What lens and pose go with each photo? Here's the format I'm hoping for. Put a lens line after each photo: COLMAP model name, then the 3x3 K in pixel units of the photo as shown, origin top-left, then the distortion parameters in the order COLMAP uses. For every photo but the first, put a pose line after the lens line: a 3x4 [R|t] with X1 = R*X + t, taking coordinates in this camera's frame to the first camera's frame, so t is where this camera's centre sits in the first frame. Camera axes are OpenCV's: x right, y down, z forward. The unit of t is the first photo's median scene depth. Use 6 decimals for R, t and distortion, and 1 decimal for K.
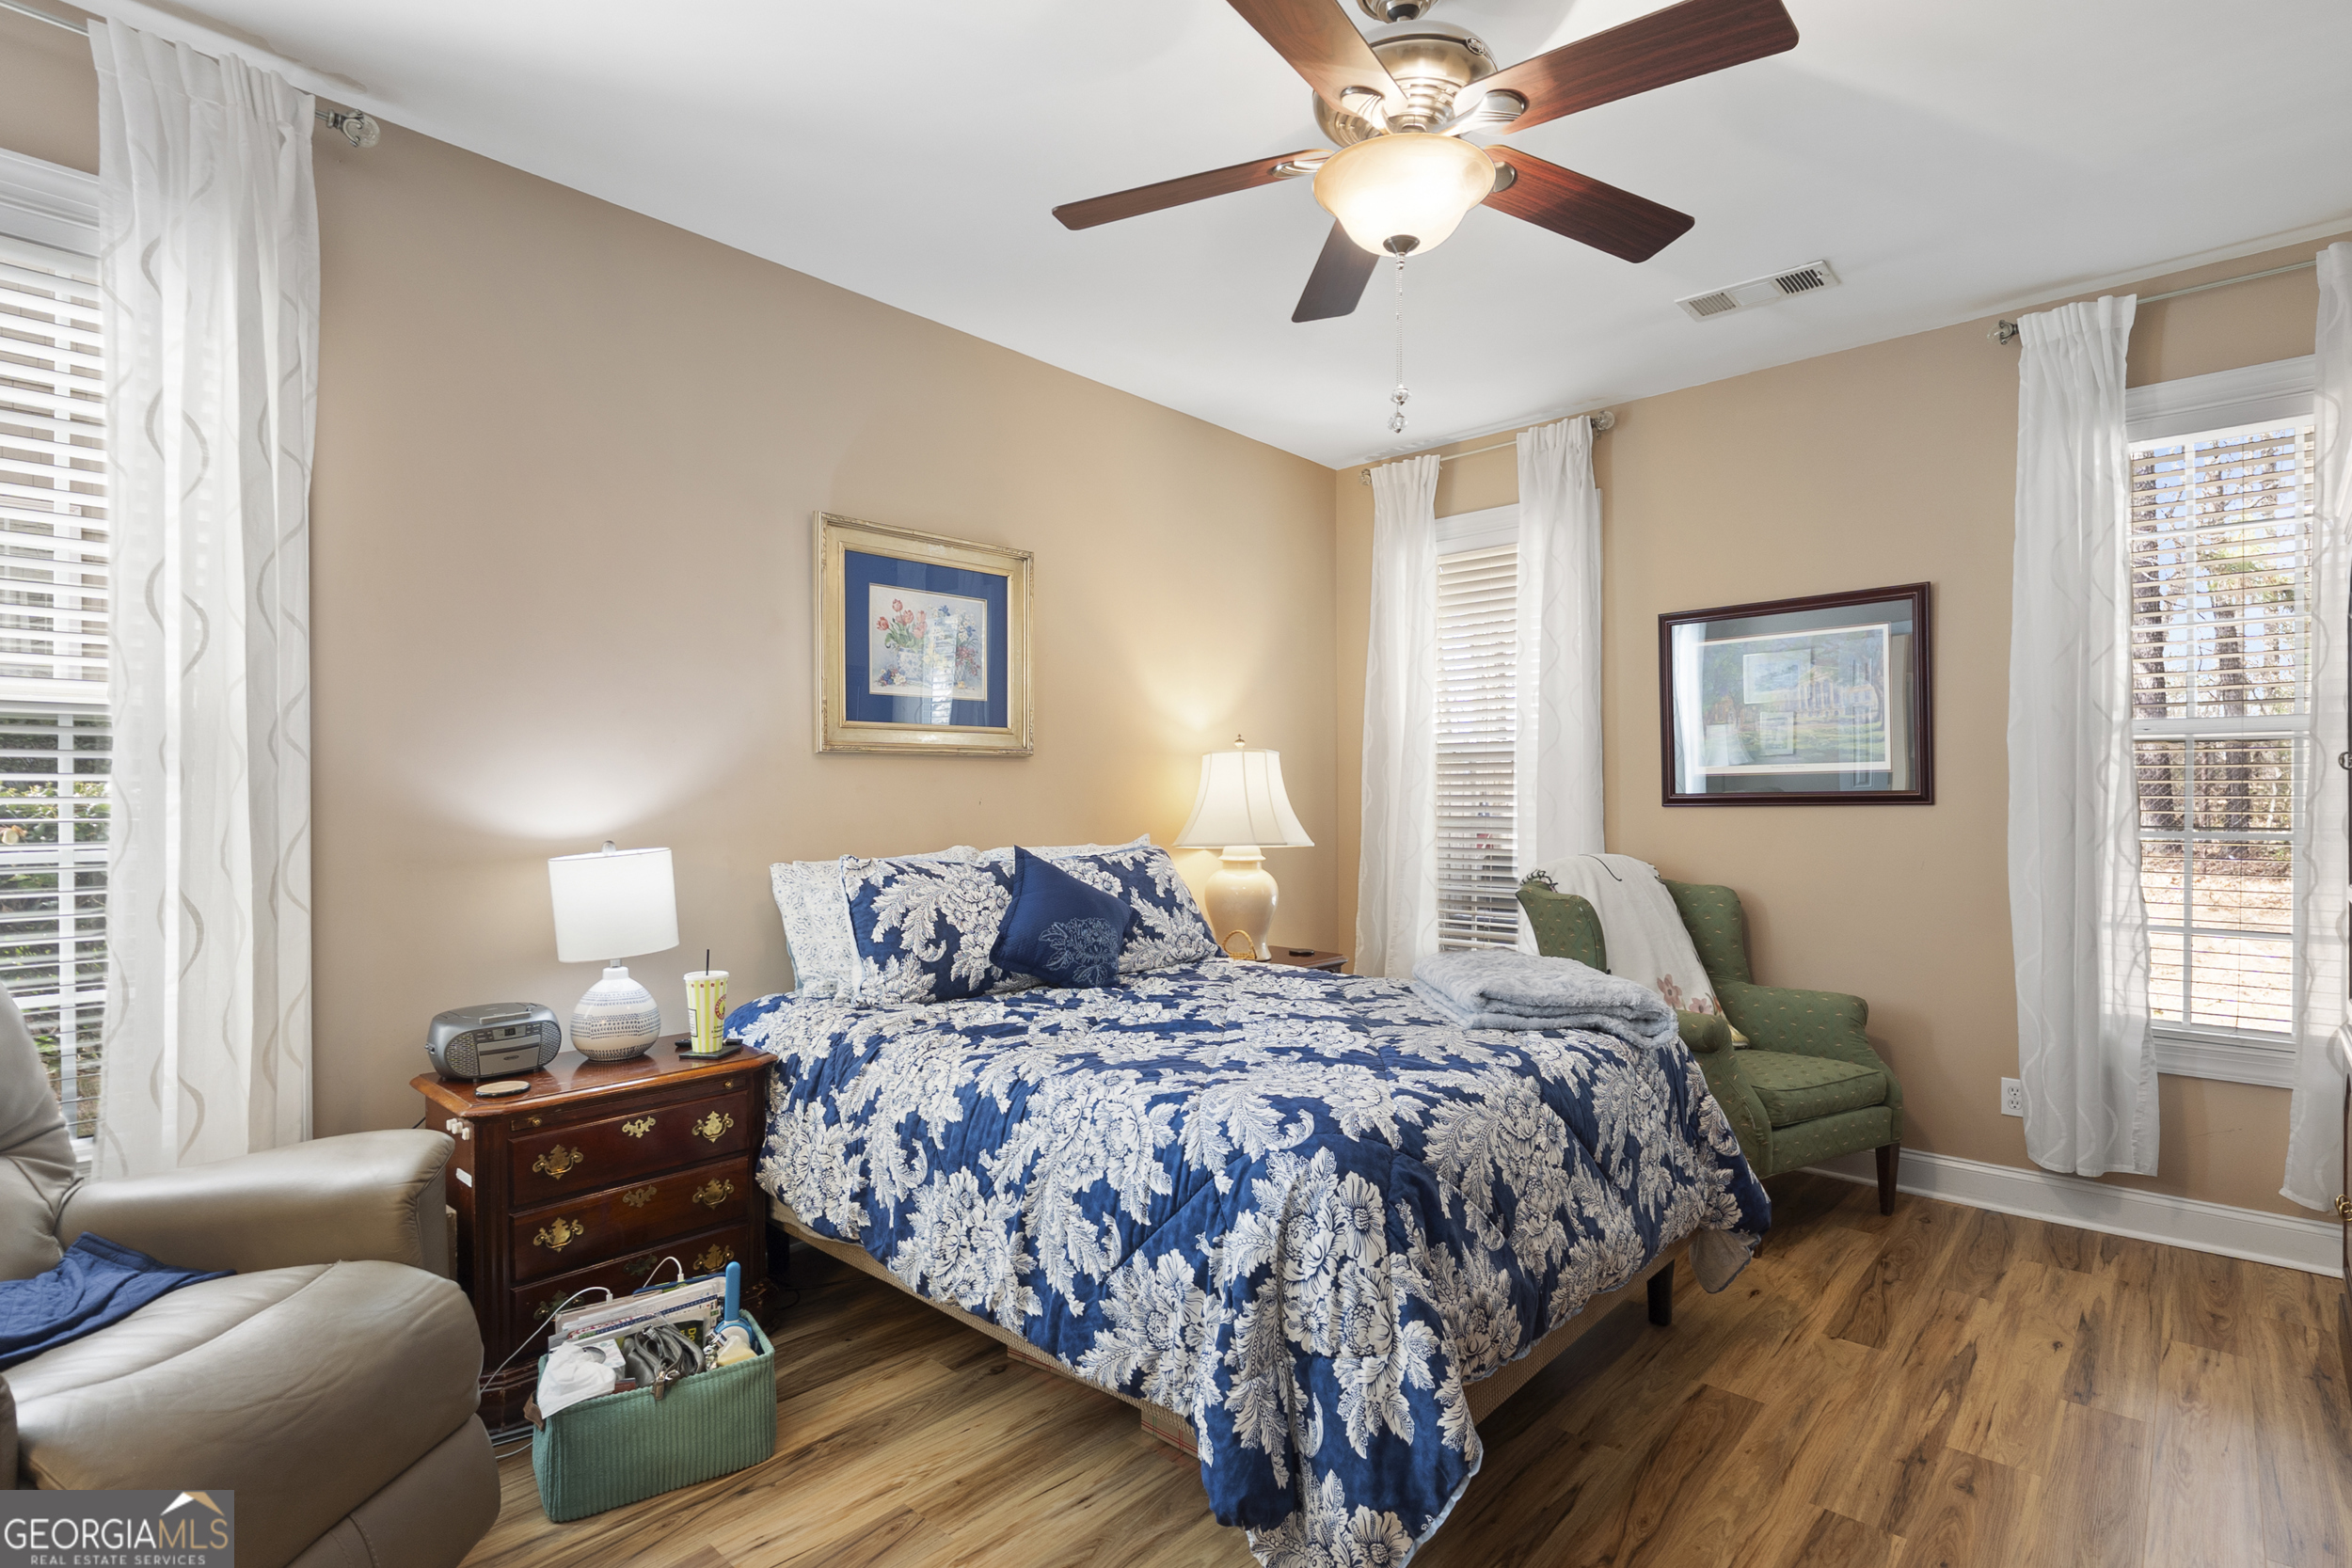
lens RADIAL K [[1137.4, 0, 1190.7], [0, 1137.4, 798.9], [0, 0, 1]] dist [0.002032, 0.001063]
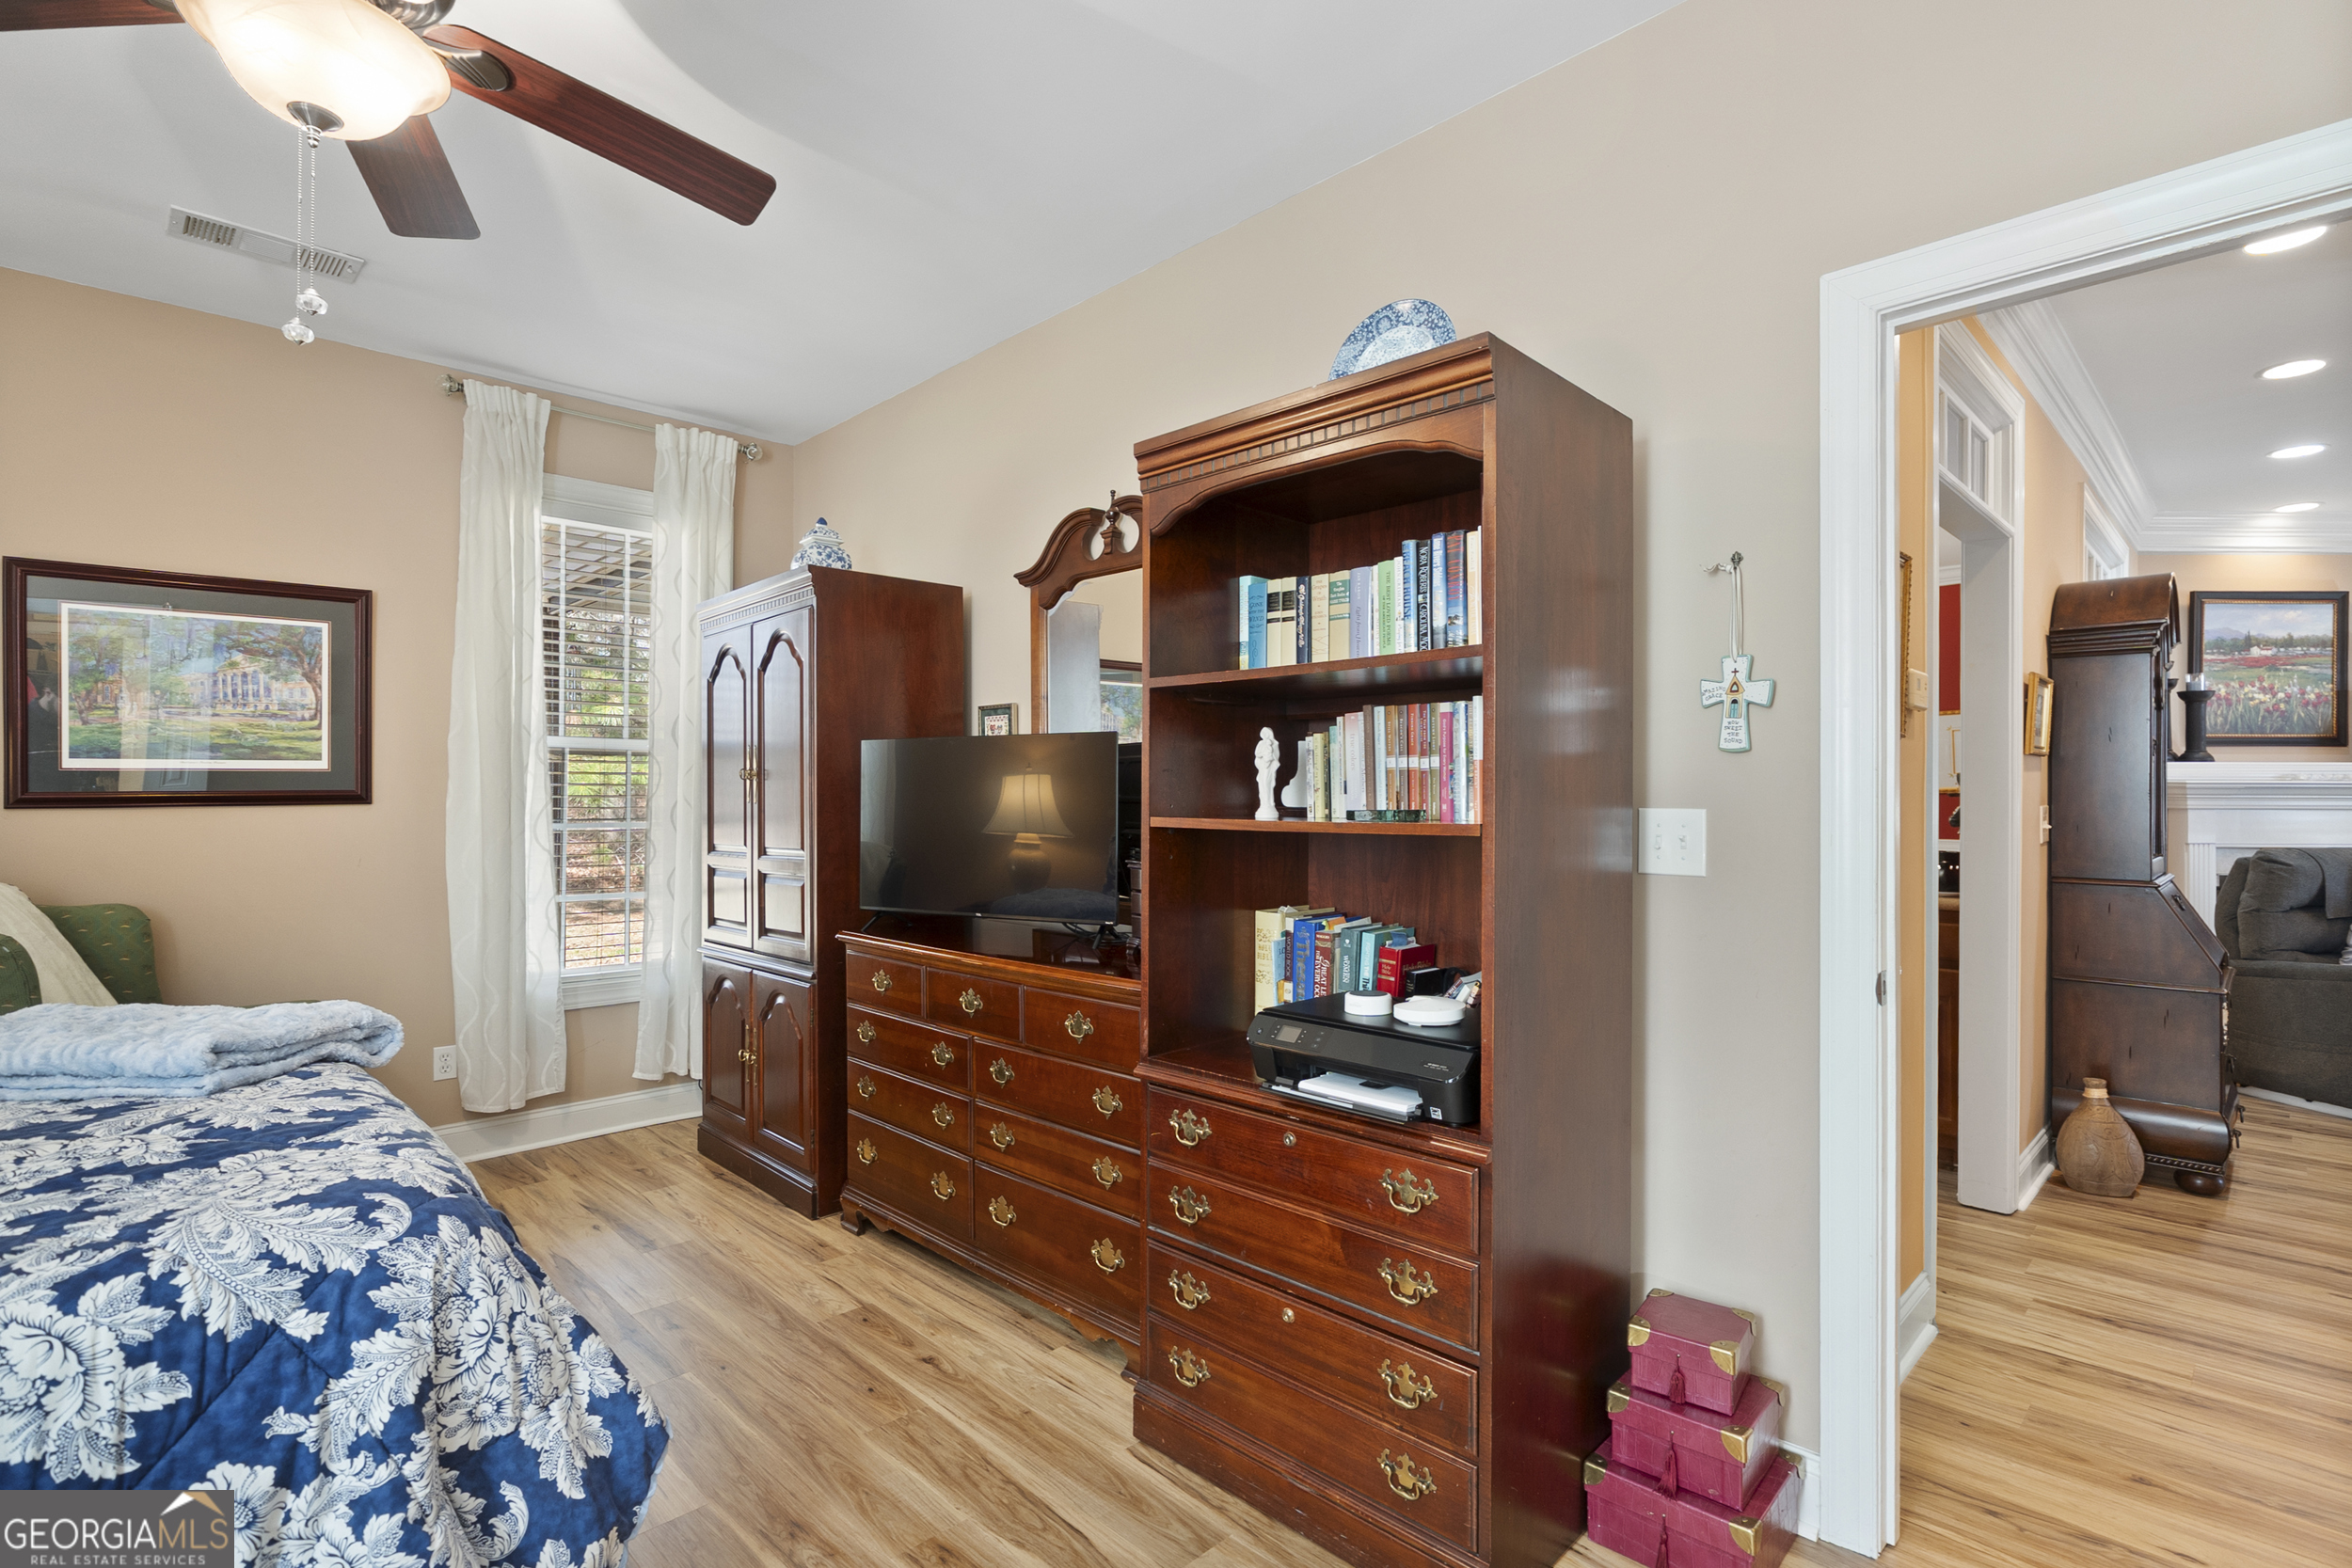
lens RADIAL K [[1118.2, 0, 1188.2], [0, 1118.2, 781.8], [0, 0, 1]] dist [-0.006529, 0.000962]
pose [[0.061849, 0.011366, 0.998021, -0.608480], [0.002086, 0.999932, -0.011517, -0.003092], [-0.998083, 0.002794, 0.061821, 0.358312]]
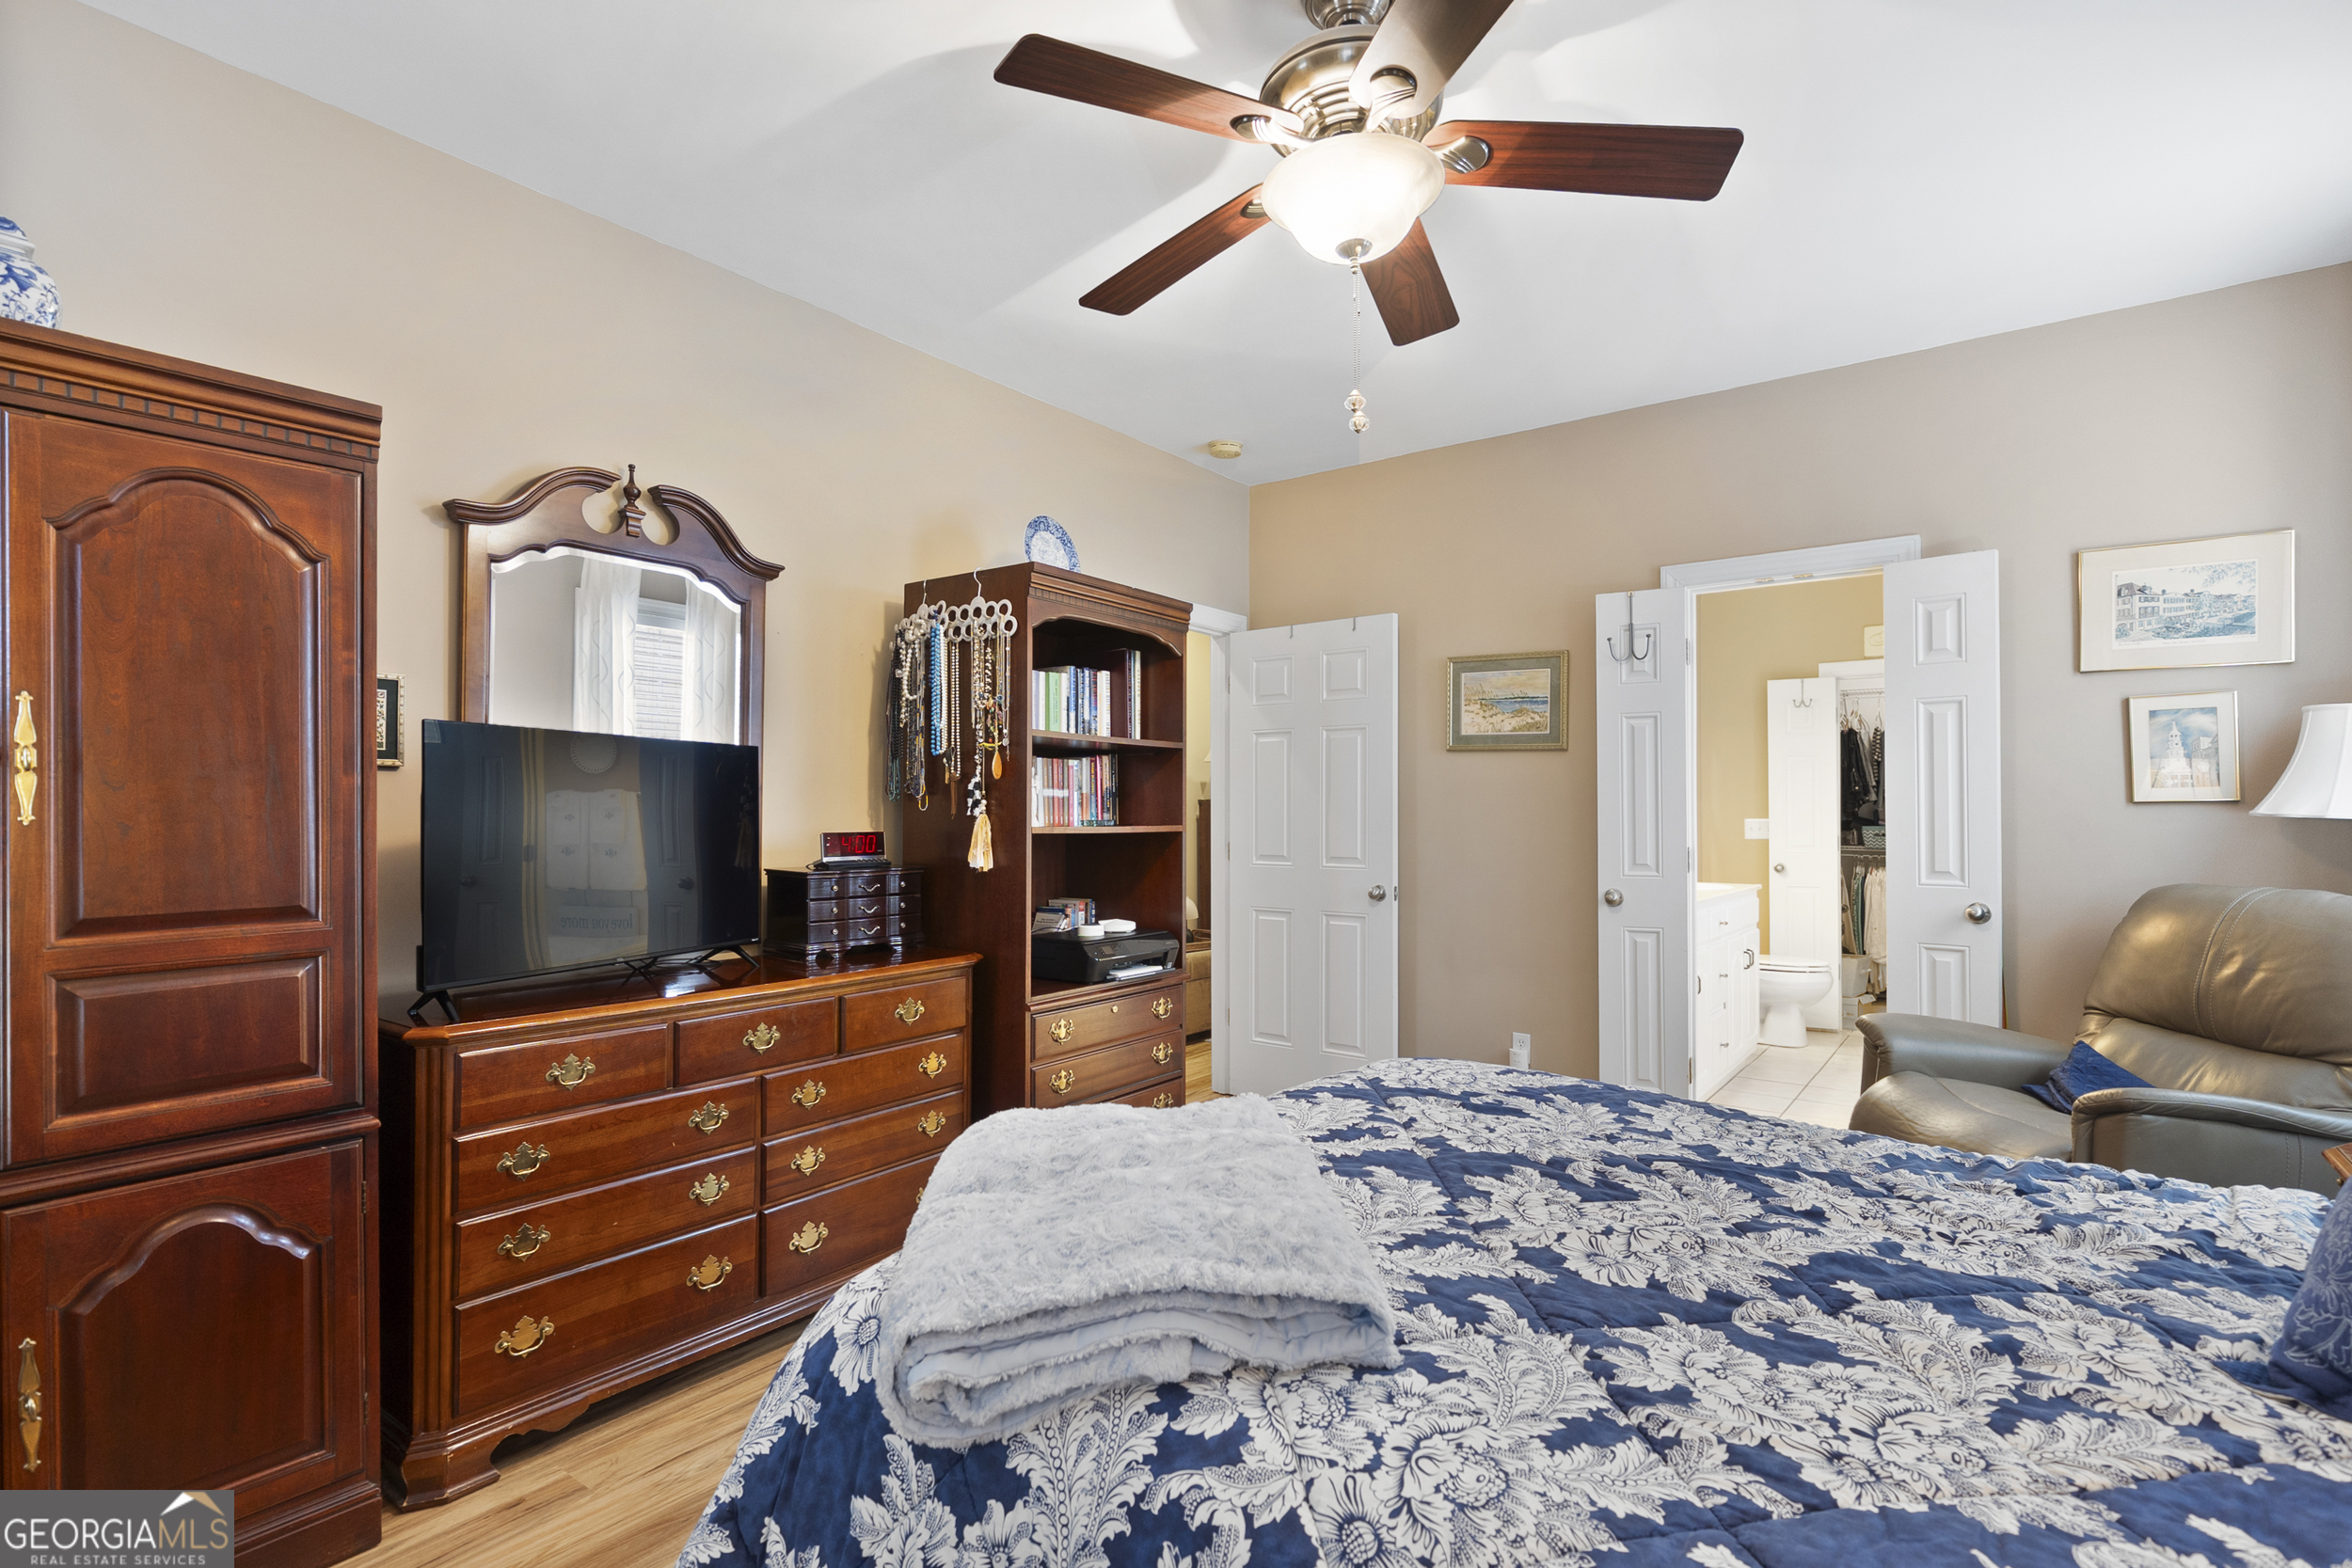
lens RADIAL K [[1137.4, 0, 1184.5], [0, 1137.4, 793.9], [0, 0, 1]] dist [0.002032, 0.001063]
pose [[-0.997198, 0.002441, -0.074762, 0.112323], [0.003387, 0.999916, -0.012523, -0.006082], [0.074725, -0.012741, -0.997123, 1.591250]]
